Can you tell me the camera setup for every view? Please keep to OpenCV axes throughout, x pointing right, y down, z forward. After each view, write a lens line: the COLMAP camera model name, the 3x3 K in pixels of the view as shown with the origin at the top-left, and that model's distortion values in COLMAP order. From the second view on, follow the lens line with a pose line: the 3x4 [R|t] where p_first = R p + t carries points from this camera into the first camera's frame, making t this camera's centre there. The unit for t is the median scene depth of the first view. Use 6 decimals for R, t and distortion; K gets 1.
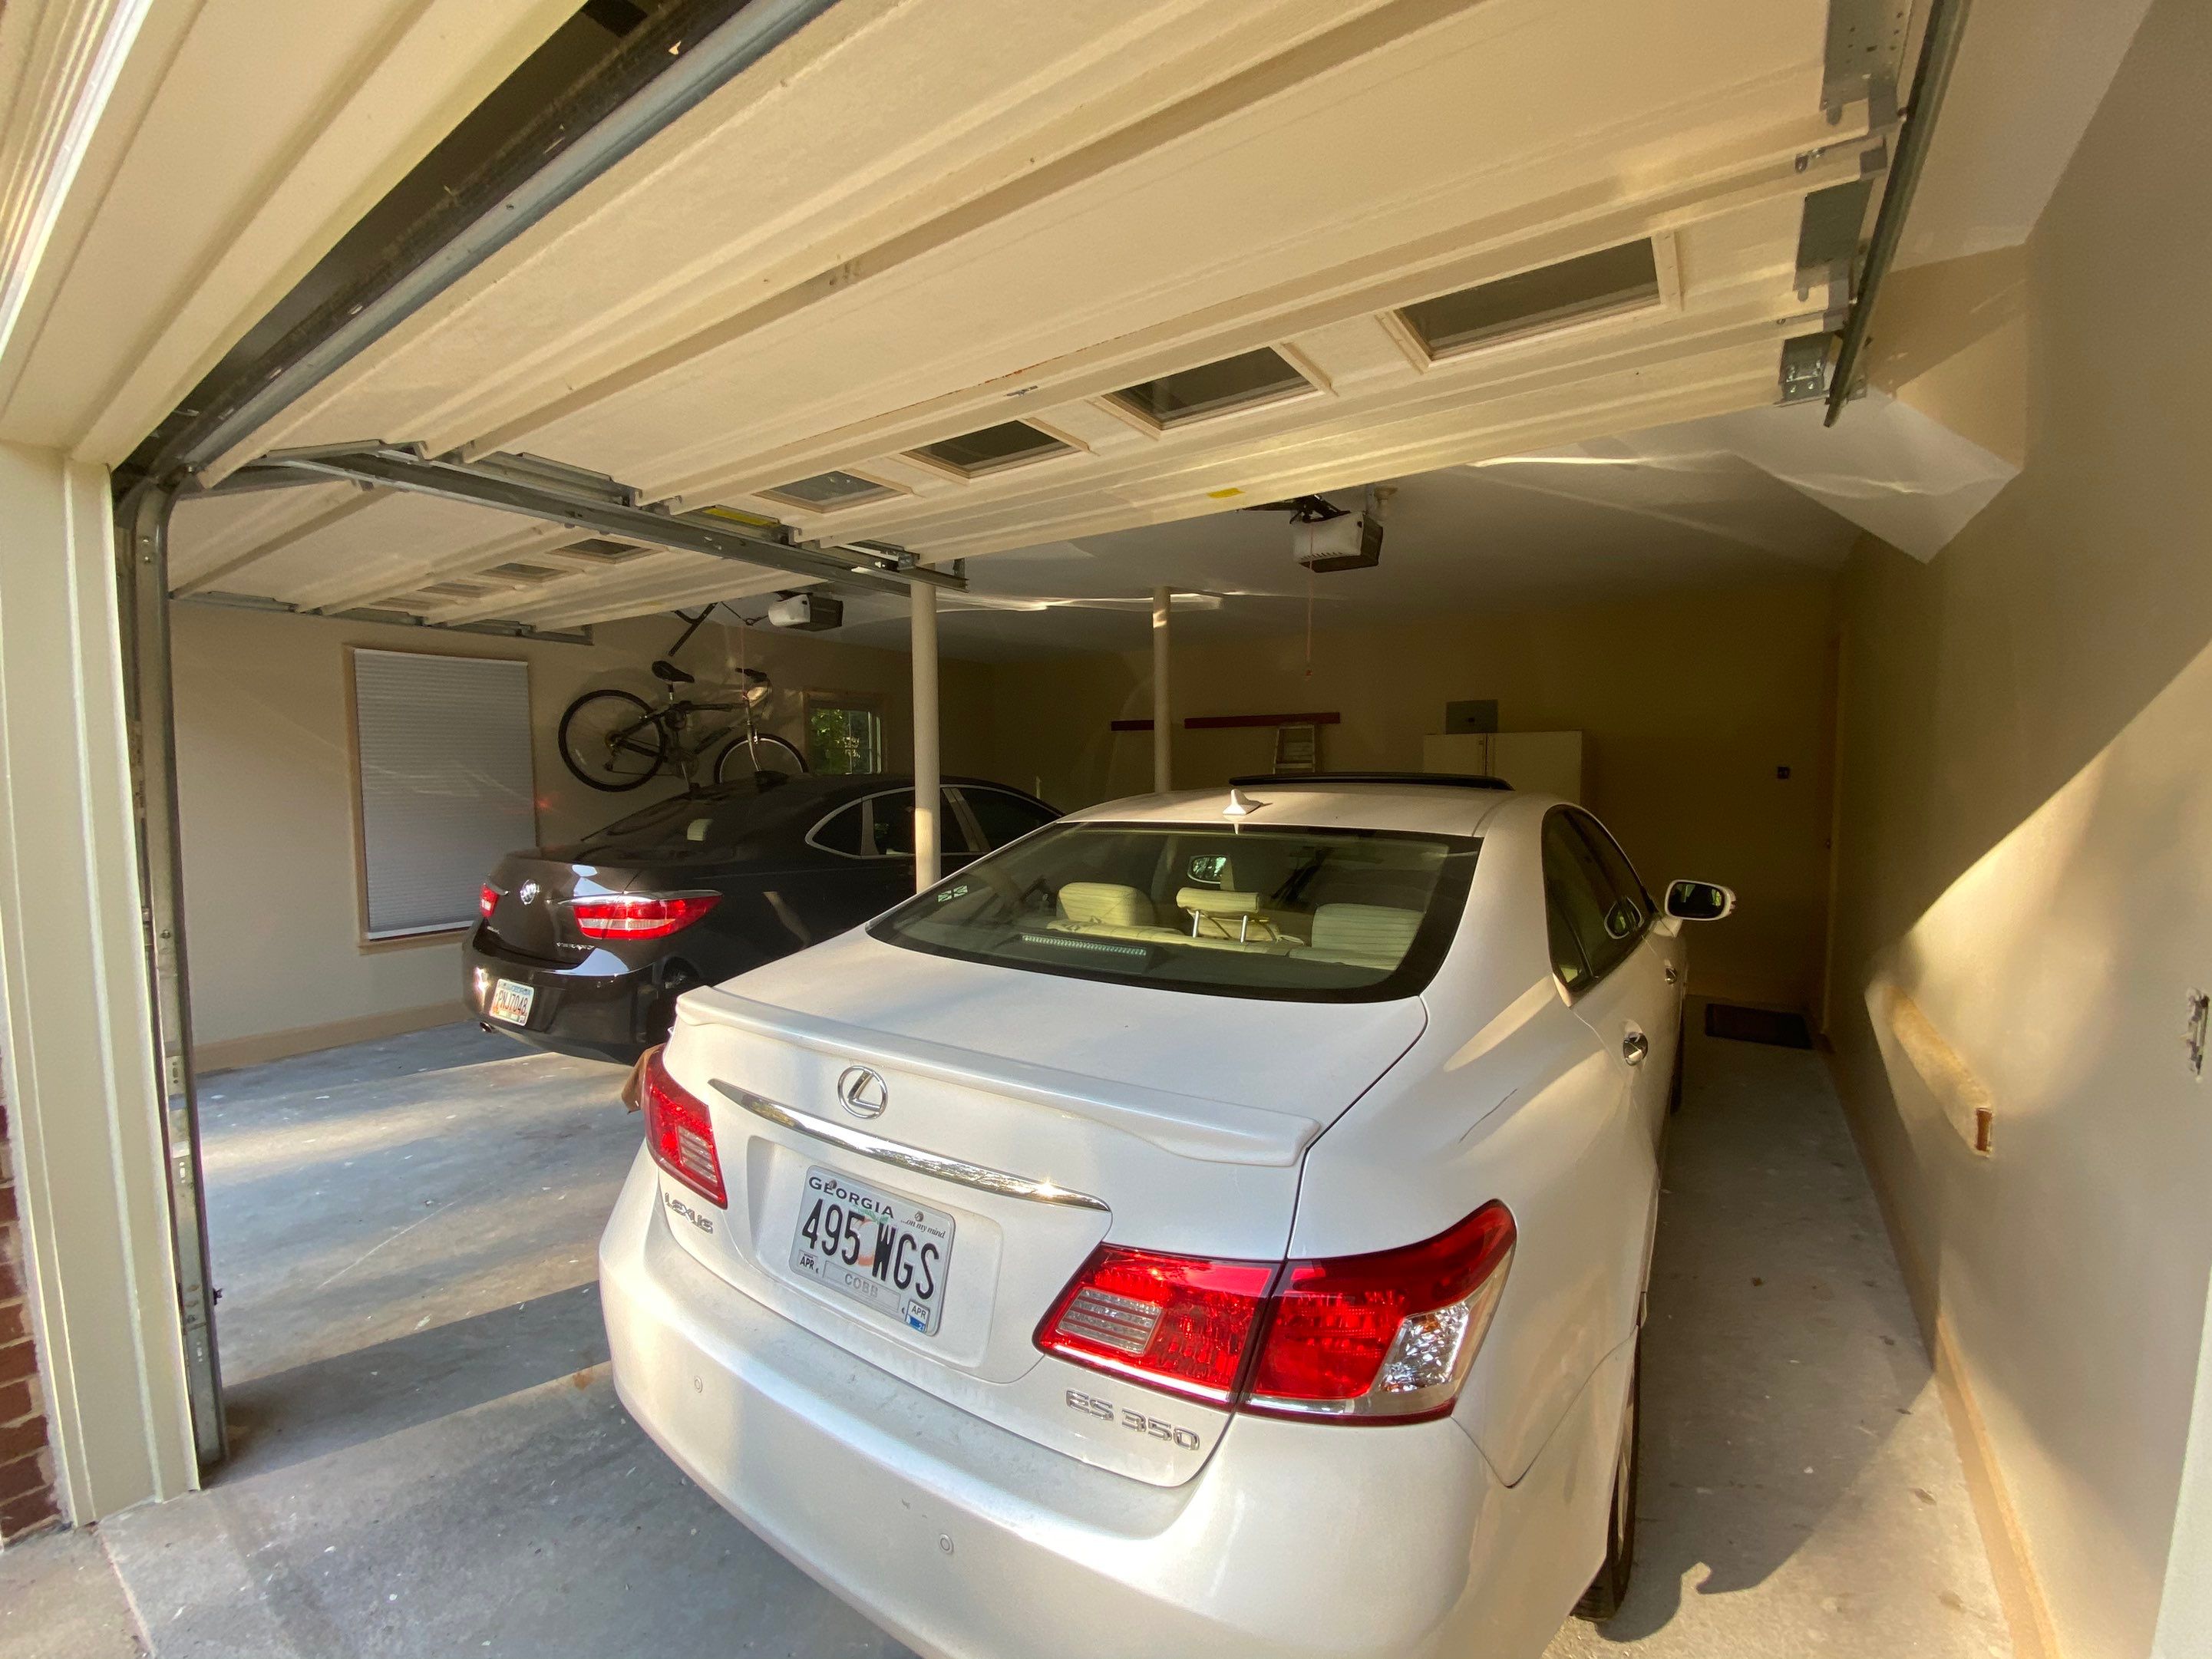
lens RADIAL K [[901.0, 0, 1134.9], [0, 901.0, 831.6], [0, 0, 1]] dist [0.003196, -0.011624]
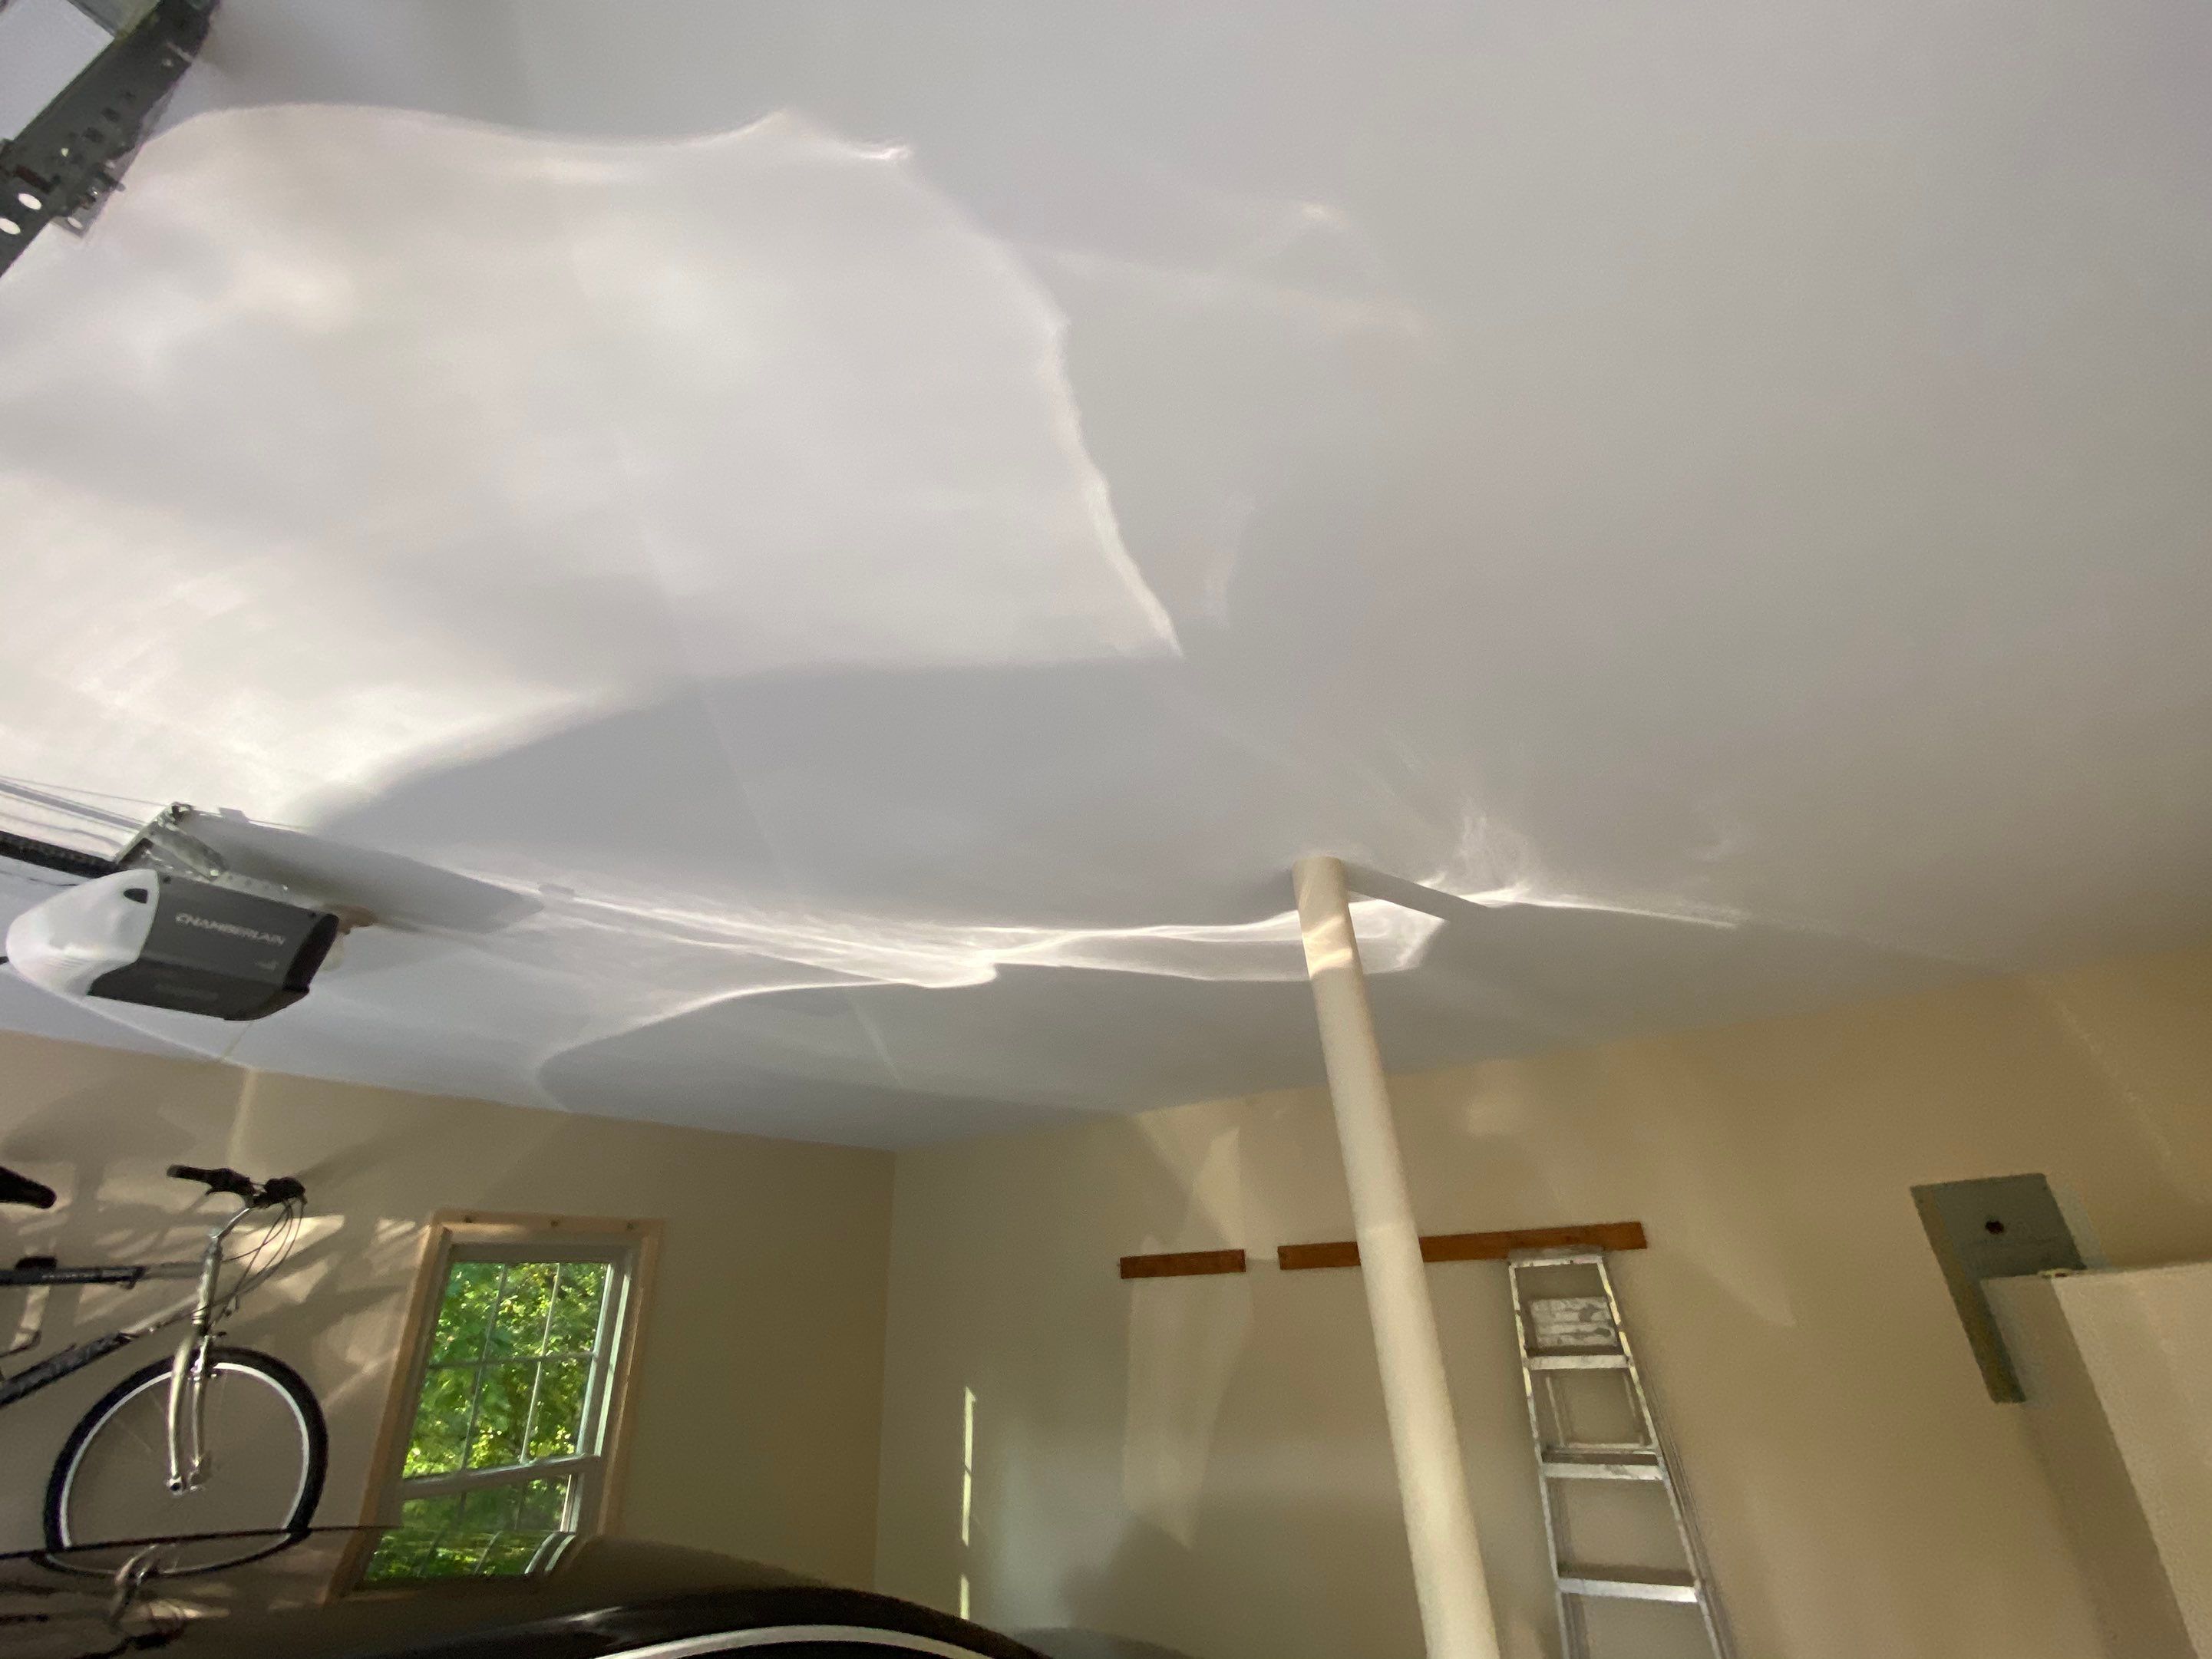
lens RADIAL K [[880.0, 0, 1106.3], [0, 880.0, 819.9], [0, 0, 1]] dist [0.000504, -0.011715]
pose [[0.999060, -0.027019, 0.033888, -0.154575], [0.040720, 0.852944, -0.520411, -0.268645], [-0.014844, 0.521302, 0.853243, 1.607593]]
